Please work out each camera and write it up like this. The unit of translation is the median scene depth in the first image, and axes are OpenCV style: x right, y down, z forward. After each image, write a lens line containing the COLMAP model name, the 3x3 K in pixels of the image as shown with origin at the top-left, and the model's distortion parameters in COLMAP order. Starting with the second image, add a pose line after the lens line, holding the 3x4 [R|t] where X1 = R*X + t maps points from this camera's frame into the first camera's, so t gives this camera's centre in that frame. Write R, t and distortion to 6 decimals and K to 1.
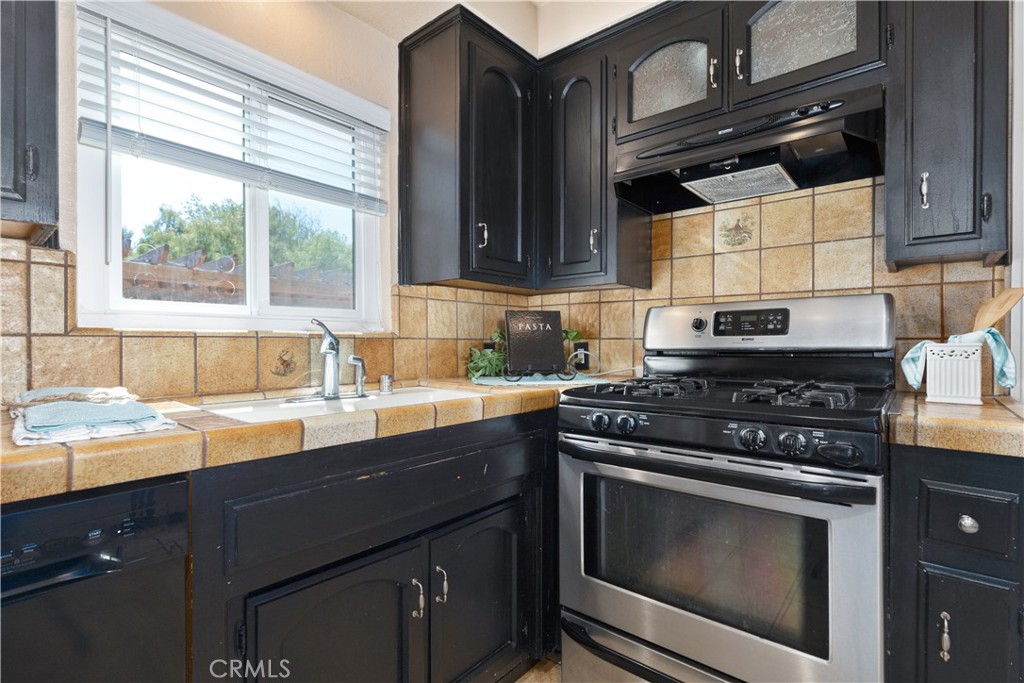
lens RADIAL K [[488.5, 0, 508.4], [0, 488.5, 343.5], [0, 0, 1]] dist [-0.001786, -0.000489]
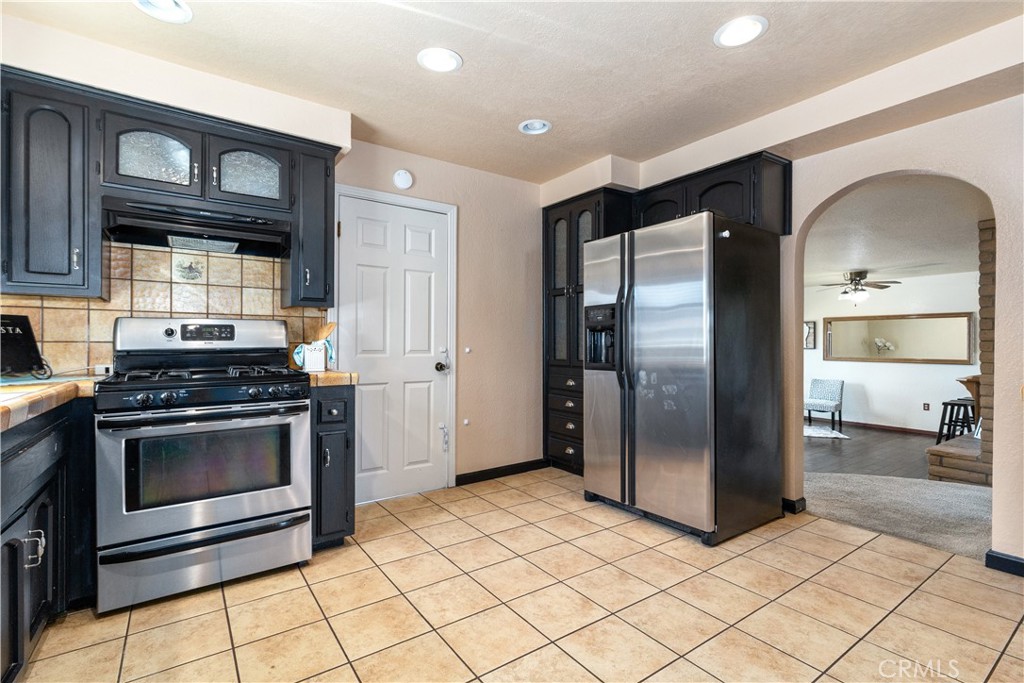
lens RADIAL K [[476.6, 0, 512.3], [0, 476.6, 343.4], [0, 0, 1]] dist [0.007484, -0.000241]
pose [[0.261261, 0.001510, 0.965267, -0.750055], [0.004447, 0.999986, -0.002768, 0.001640], [-0.965258, 0.005016, 0.261250, -0.355703]]
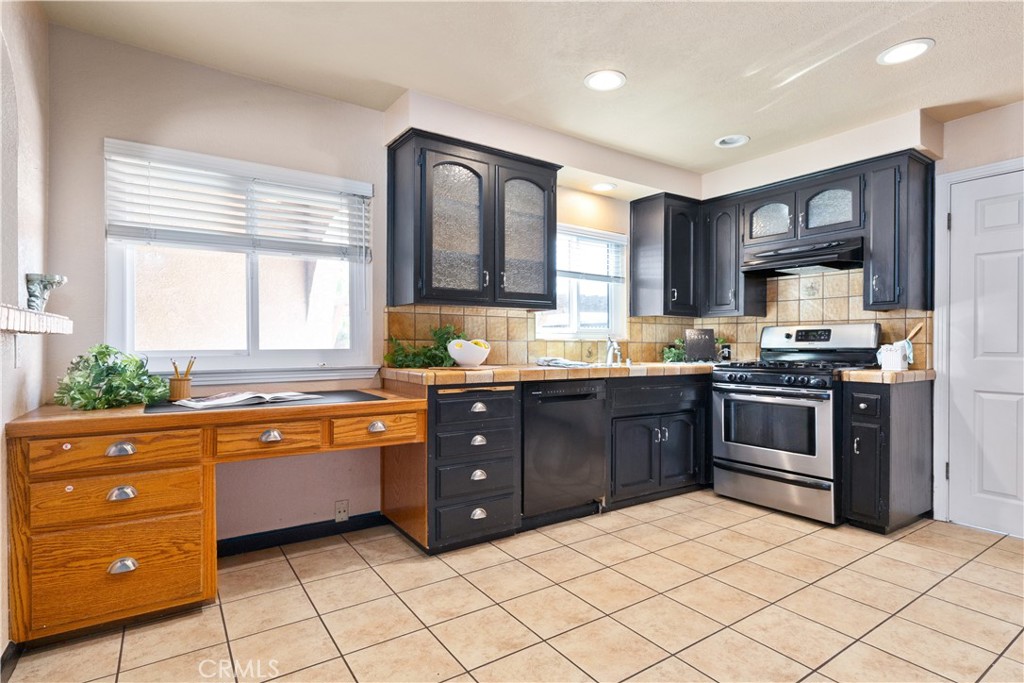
lens RADIAL K [[498.9, 0, 491.3], [0, 498.9, 343.6], [0, 0, 1]] dist [0.002260, -0.000020]
pose [[0.951203, 0.004025, -0.308538, -0.153053], [-0.005475, 0.999978, -0.003835, 0.007336], [0.308516, 0.005337, 0.951204, -1.456685]]
